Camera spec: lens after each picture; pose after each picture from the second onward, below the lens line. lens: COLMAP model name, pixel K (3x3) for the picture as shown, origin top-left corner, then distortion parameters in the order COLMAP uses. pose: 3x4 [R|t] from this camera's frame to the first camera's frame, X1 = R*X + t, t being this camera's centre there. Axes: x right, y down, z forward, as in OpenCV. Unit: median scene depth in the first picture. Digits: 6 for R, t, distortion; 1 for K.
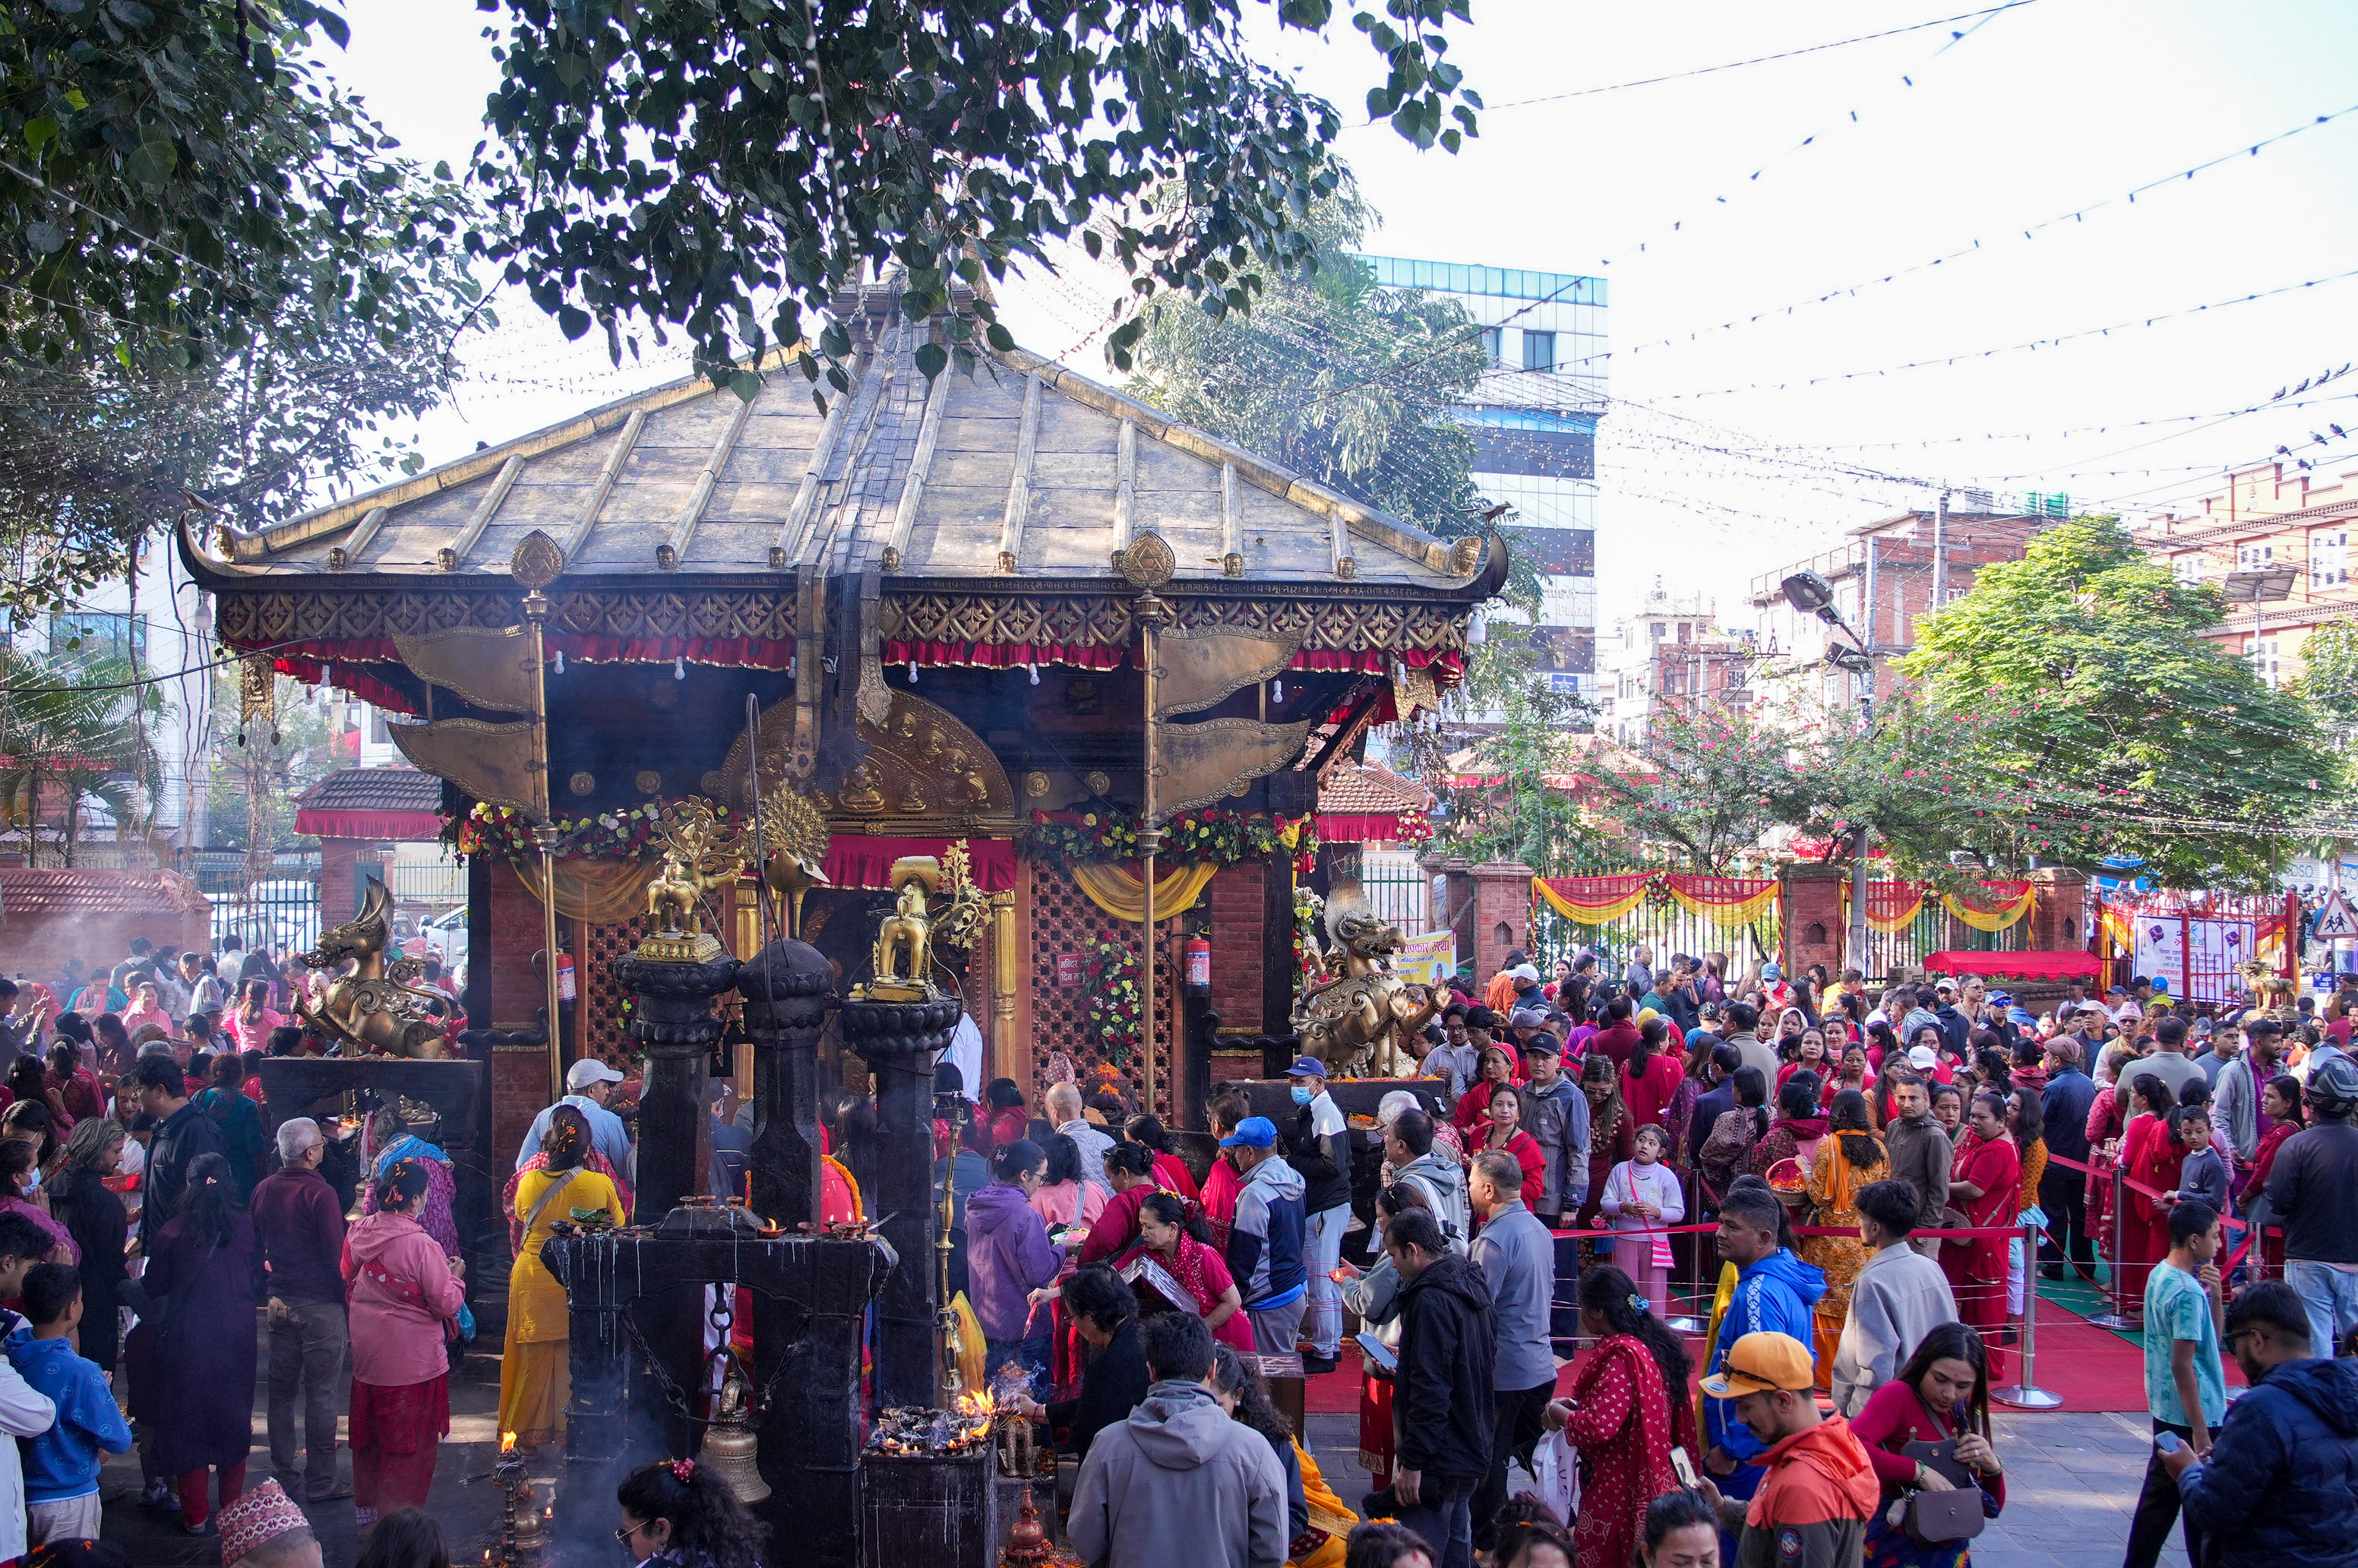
lens RADIAL K [[2247.0, 0, 1179.0], [0, 2247.0, 784.0], [0, 0, 1]] dist [-0.120881, 0.015922]
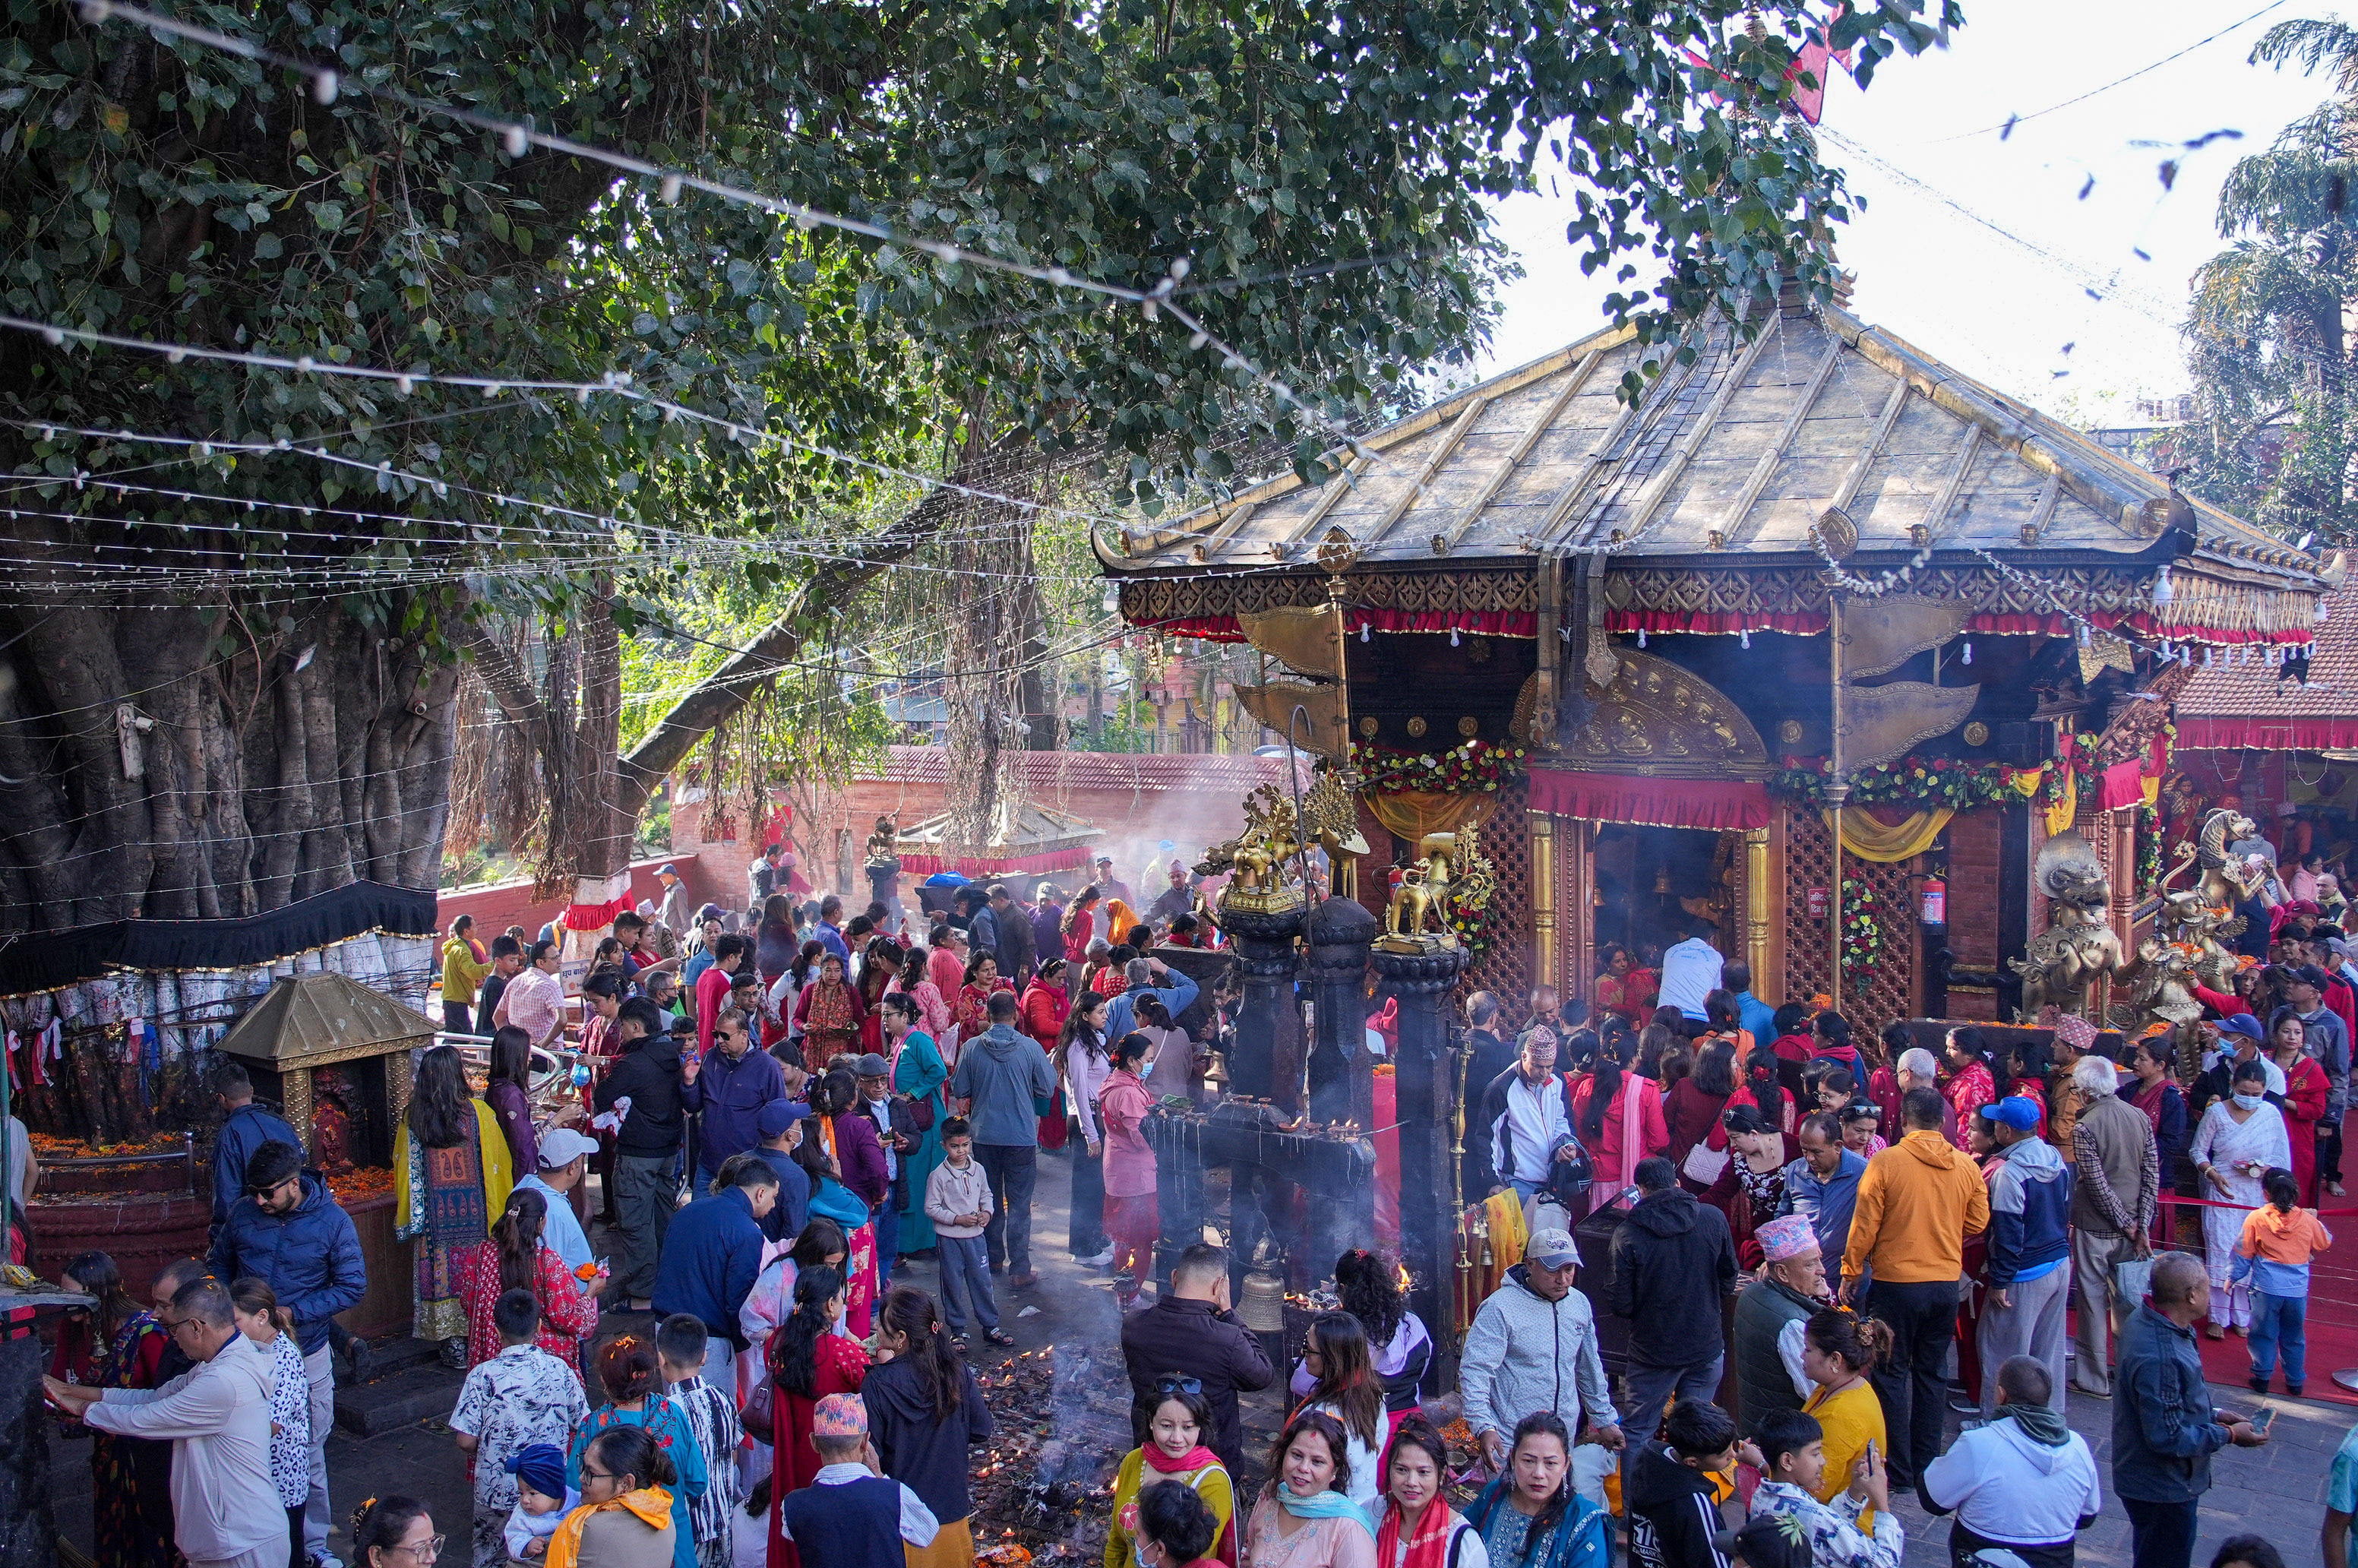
lens RADIAL K [[2243.6, 0, 1179.0], [0, 2243.6, 784.0], [0, 0, 1]] dist [-0.146649, 0.152894]
pose [[0.826544, 0.023438, -0.562385, 0.321178], [0.017786, 0.997546, 0.067715, -0.056876], [0.562592, -0.065972, 0.824098, -0.059686]]
